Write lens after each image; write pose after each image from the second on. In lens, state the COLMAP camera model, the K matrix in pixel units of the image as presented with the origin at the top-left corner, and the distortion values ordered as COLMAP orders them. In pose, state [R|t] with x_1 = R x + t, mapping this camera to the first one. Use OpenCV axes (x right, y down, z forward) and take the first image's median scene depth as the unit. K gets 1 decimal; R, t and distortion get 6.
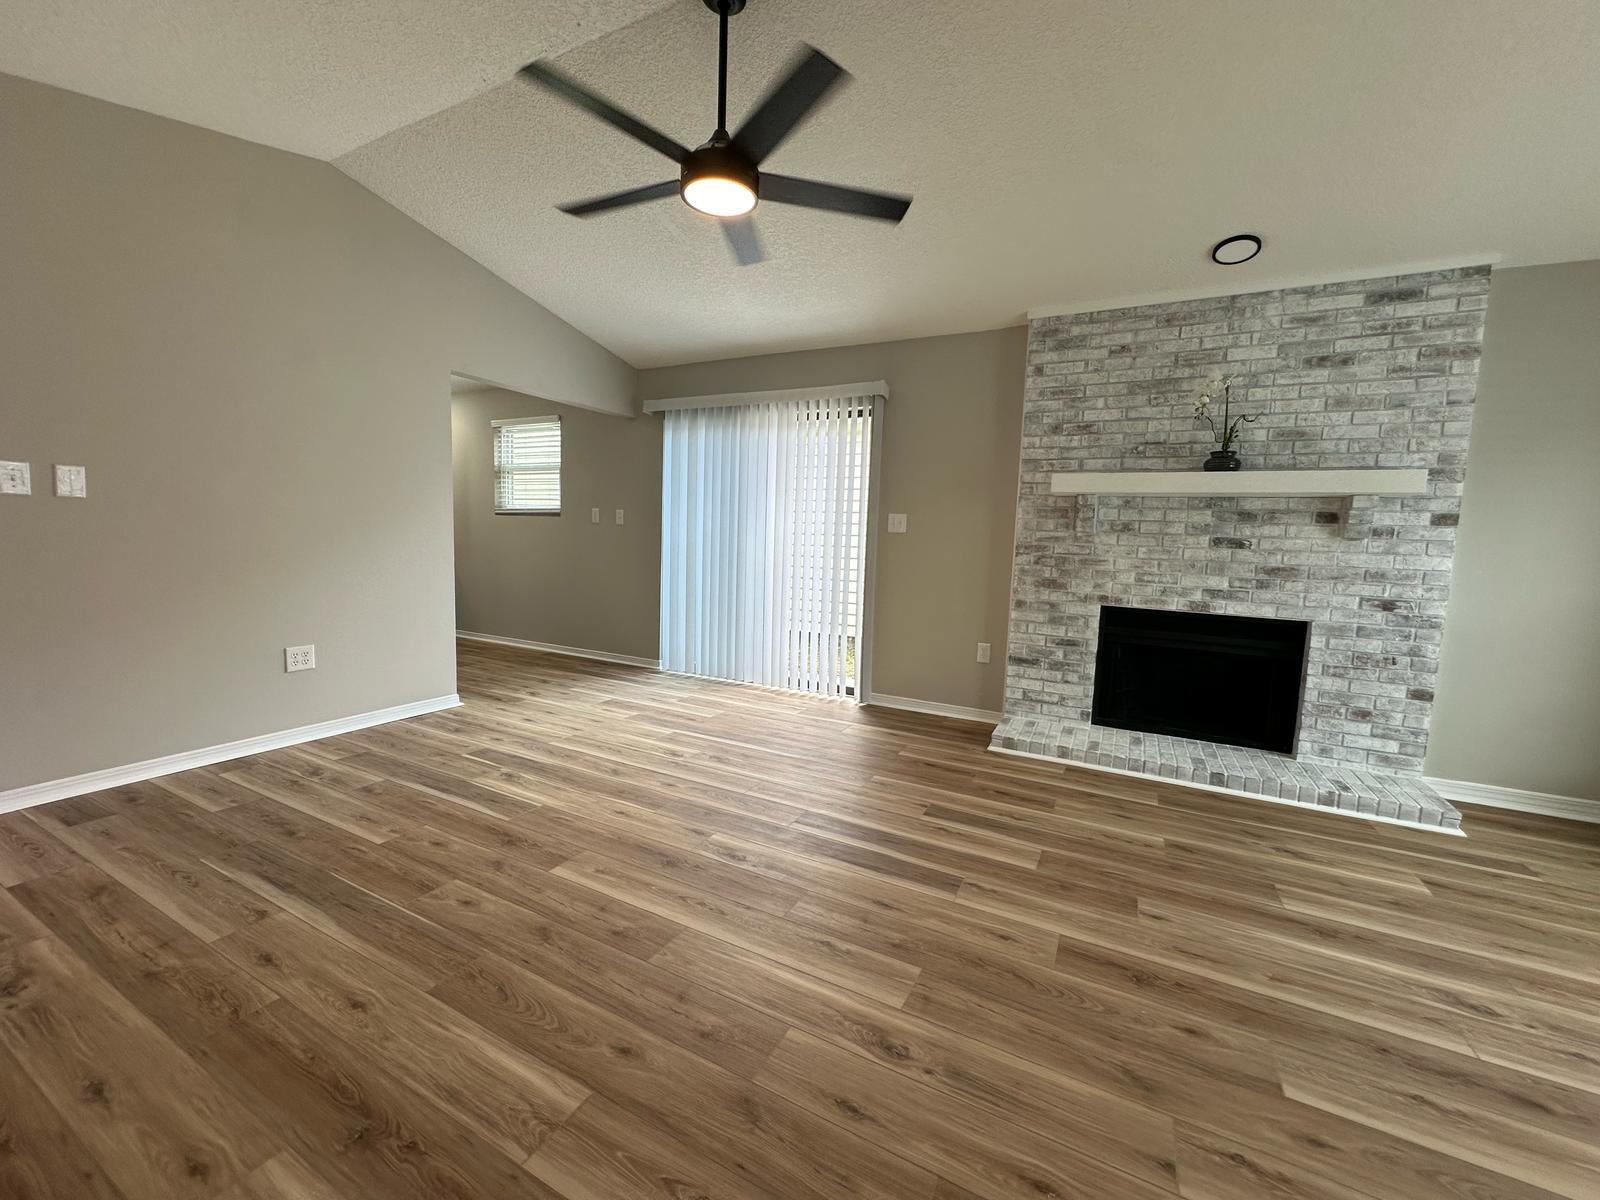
lens RADIAL K [[635.0, 0, 798.6], [0, 635.0, 598.3], [0, 0, 1]] dist [-0.002197, 0.000575]
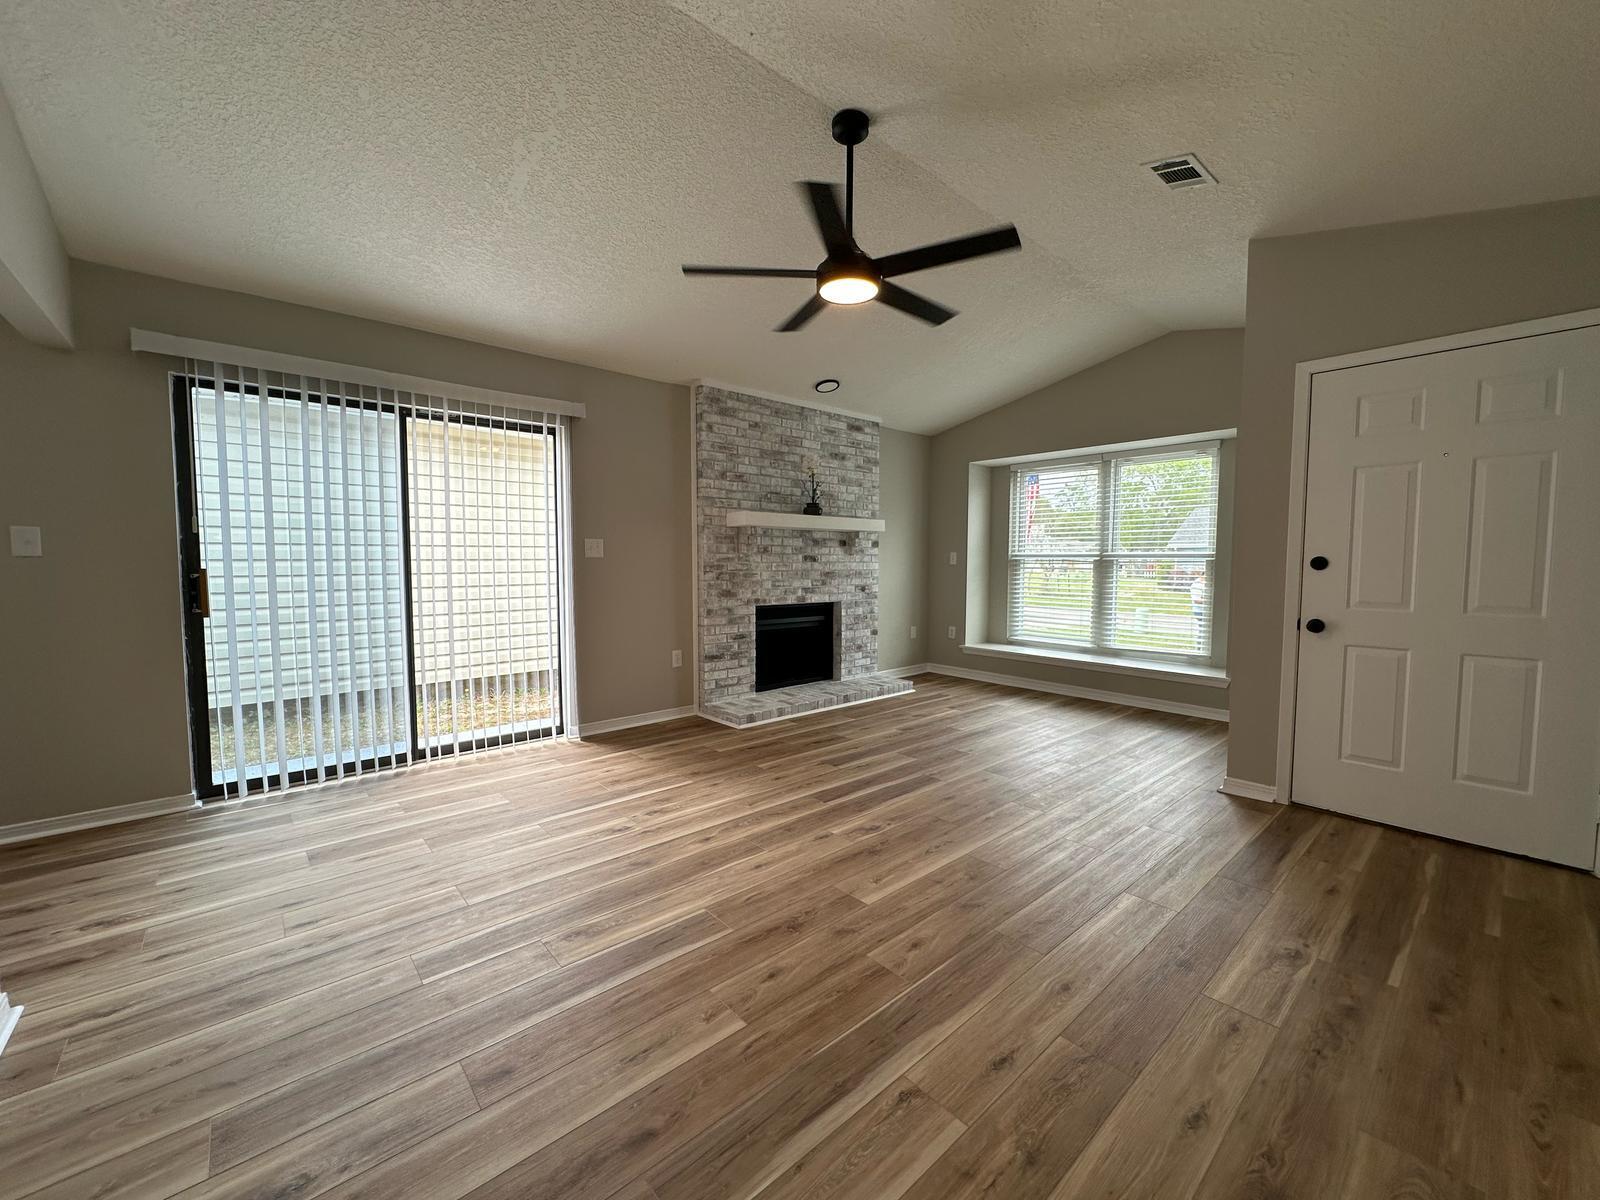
lens RADIAL K [[635.0, 0, 797.6], [0, 635.0, 598.8], [0, 0, 1]] dist [-0.002197, 0.000575]
pose [[0.361081, -0.092385, 0.927947, -0.892074], [0.101672, 0.993049, 0.059304, -0.088762], [-0.926975, 0.072932, 0.367964, 0.459991]]
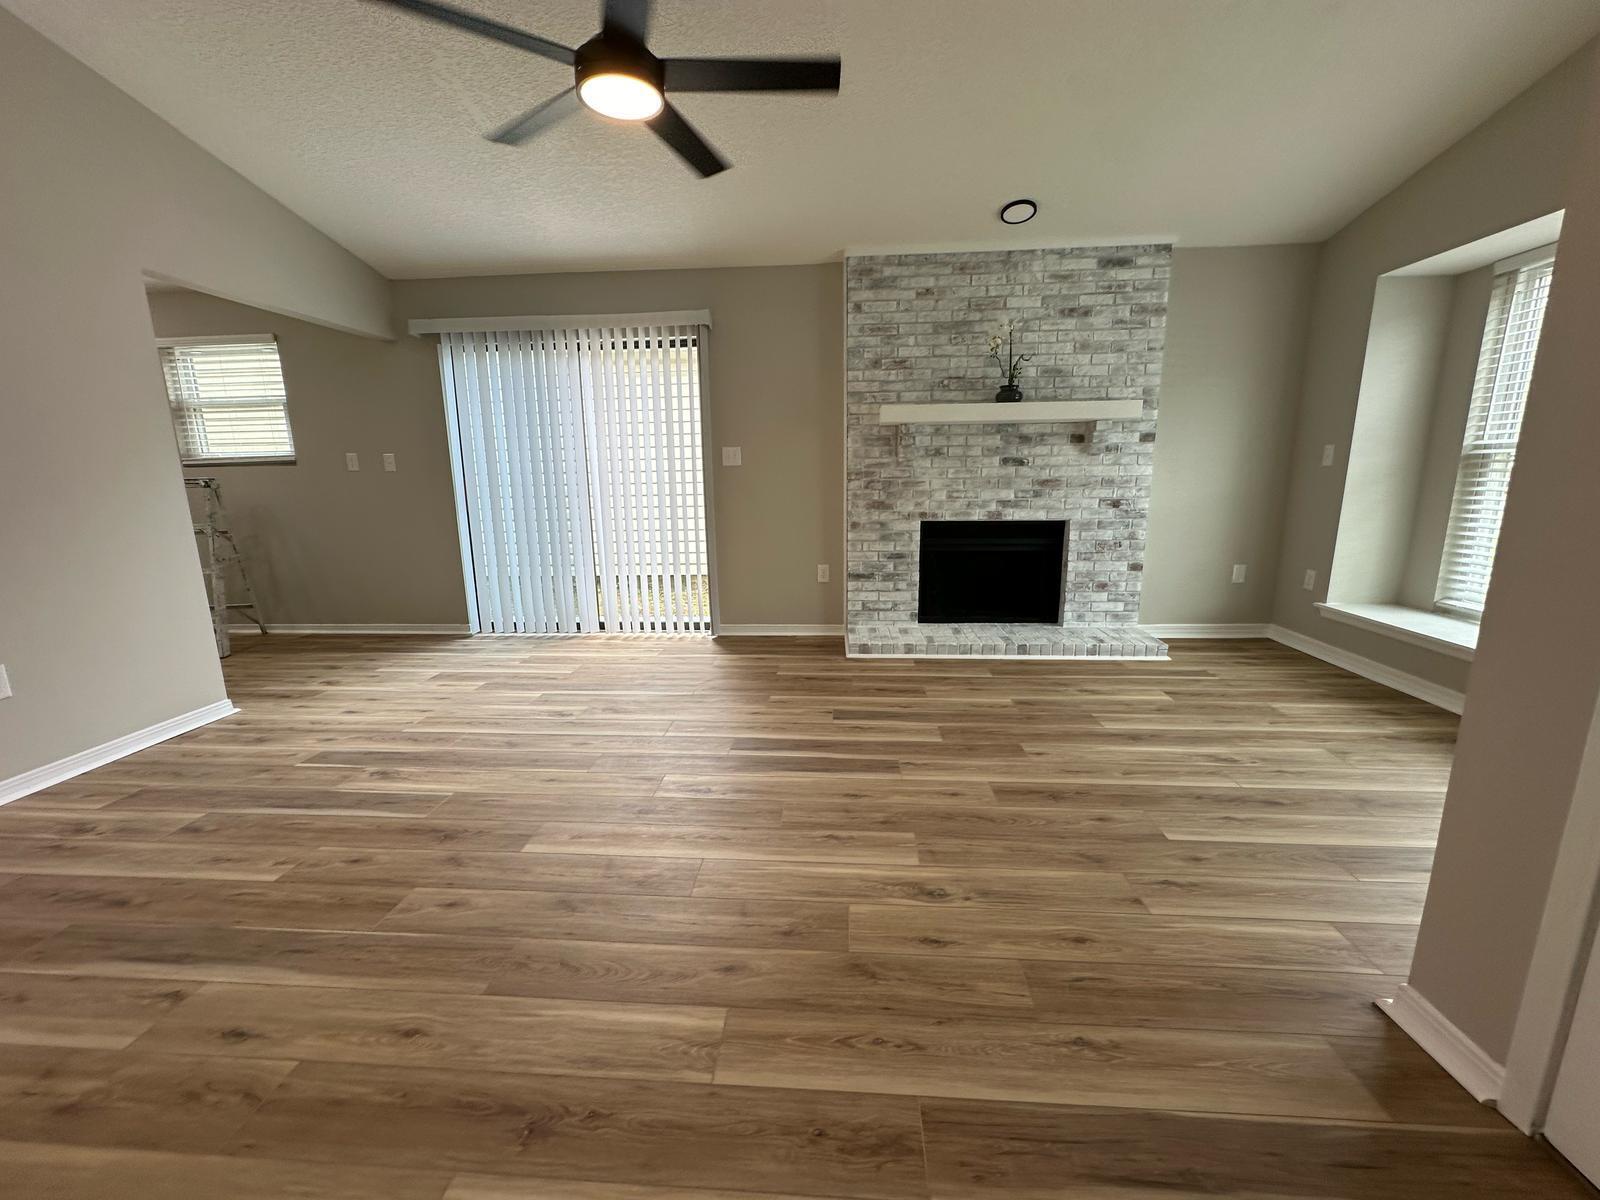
lens RADIAL K [[635.0, 0, 798.7], [0, 635.0, 598.1], [0, 0, 1]] dist [-0.002197, 0.000575]
pose [[0.916526, -0.125531, 0.379767, -0.216606], [0.085562, 0.989028, 0.120426, -0.009530], [-0.390717, -0.077880, 0.917210, 0.010482]]
